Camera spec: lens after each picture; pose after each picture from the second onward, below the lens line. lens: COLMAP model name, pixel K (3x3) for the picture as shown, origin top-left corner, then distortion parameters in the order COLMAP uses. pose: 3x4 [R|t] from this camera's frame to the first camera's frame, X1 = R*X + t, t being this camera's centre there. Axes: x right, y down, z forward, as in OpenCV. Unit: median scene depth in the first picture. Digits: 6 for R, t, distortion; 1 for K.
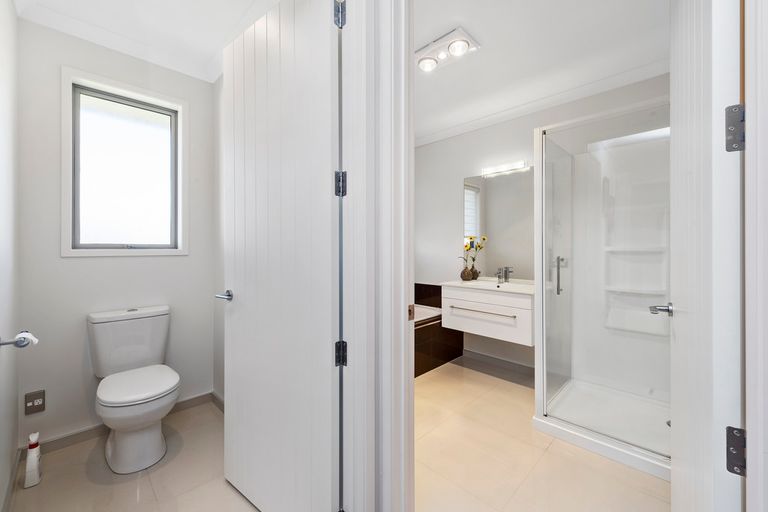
lens RADIAL K [[309.2, 0, 384.1], [0, 309.2, 257.0], [0, 0, 1]] dist [0.009160, -0.000686]
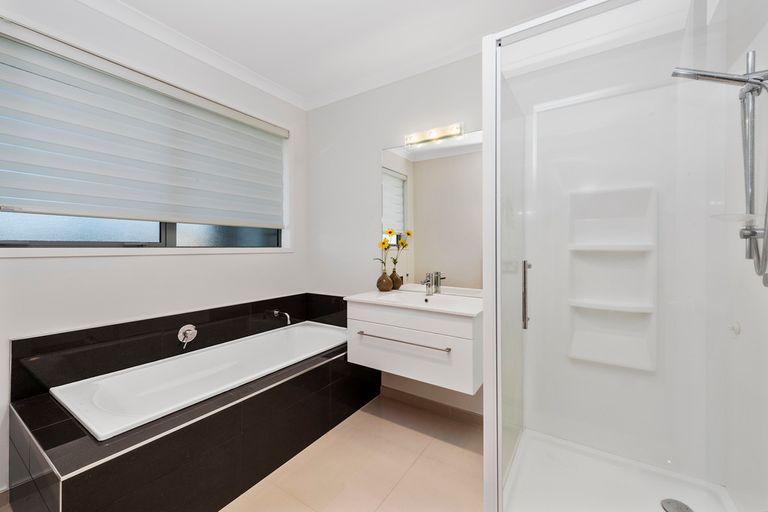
lens RADIAL K [[309.2, 0, 384.6], [0, 309.2, 250.3], [0, 0, 1]] dist [0.009160, -0.000686]
pose [[0.977716, 0.003586, 0.209900, 0.119471], [0.000319, 0.999828, -0.018567, -0.005381], [-0.209931, 0.018220, 0.977546, 0.308574]]
